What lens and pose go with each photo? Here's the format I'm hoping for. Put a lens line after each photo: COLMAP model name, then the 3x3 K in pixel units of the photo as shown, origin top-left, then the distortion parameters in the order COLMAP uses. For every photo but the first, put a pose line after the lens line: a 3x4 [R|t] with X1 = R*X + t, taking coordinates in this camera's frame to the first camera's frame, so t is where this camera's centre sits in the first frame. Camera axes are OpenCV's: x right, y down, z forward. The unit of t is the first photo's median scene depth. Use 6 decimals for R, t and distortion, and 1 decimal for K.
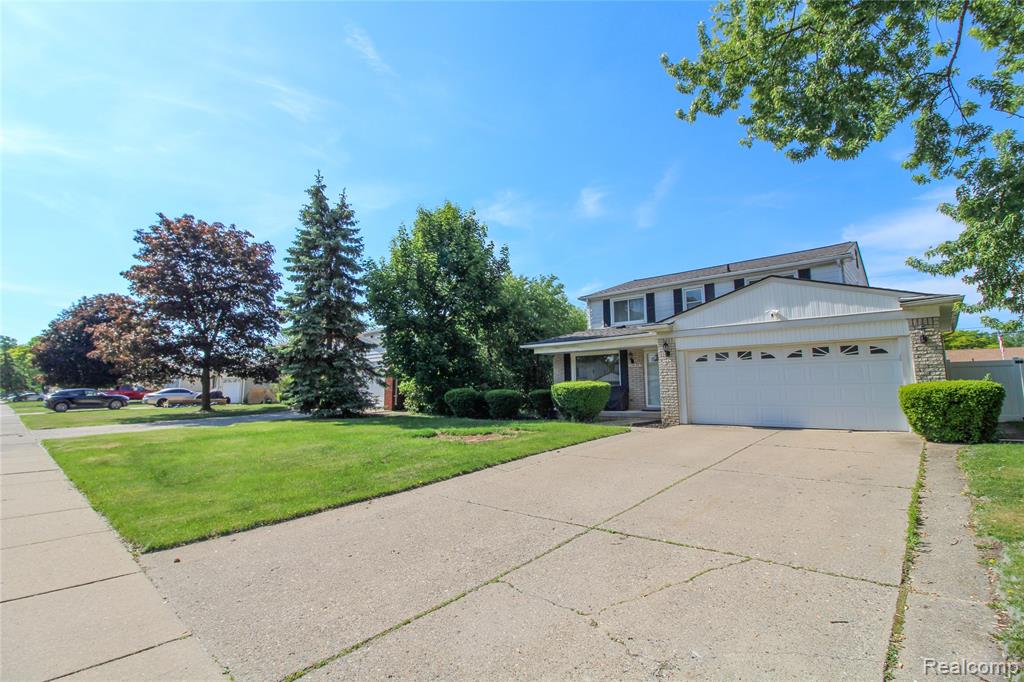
lens RADIAL K [[475.3, 0, 509.8], [0, 475.3, 335.4], [0, 0, 1]] dist [-0.000780, -0.013846]
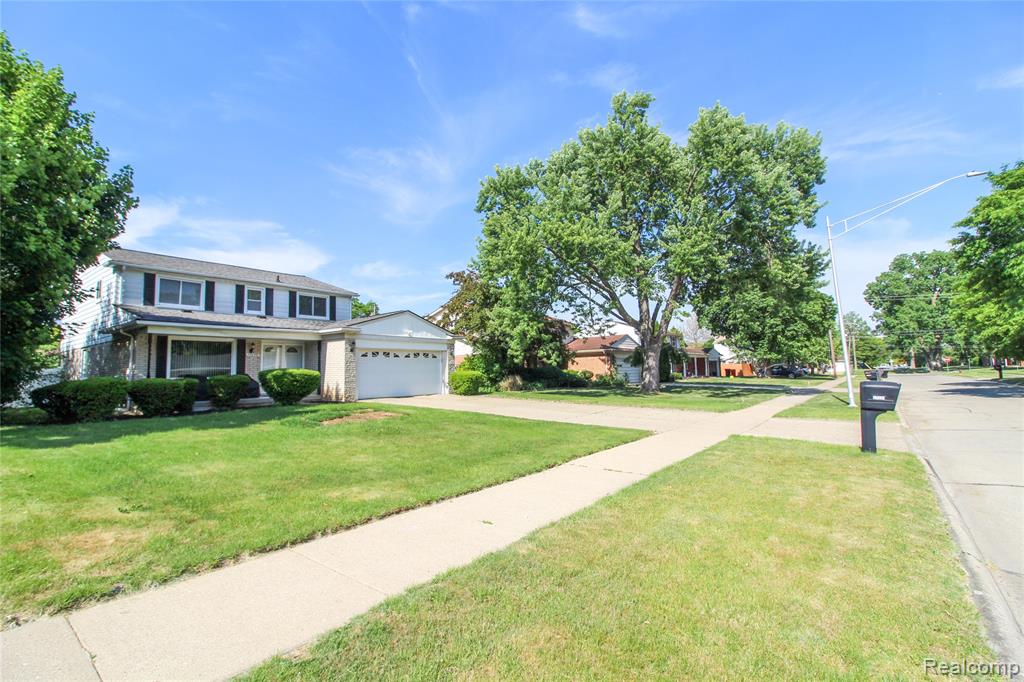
lens RADIAL K [[475.3, 0, 509.8], [0, 475.3, 335.4], [0, 0, 1]] dist [-0.000780, -0.013846]
pose [[-0.039718, 0.093332, 0.994842, -0.971408], [-0.094180, 0.990846, -0.096717, 0.081772], [-0.994763, -0.097536, -0.030565, 0.560750]]
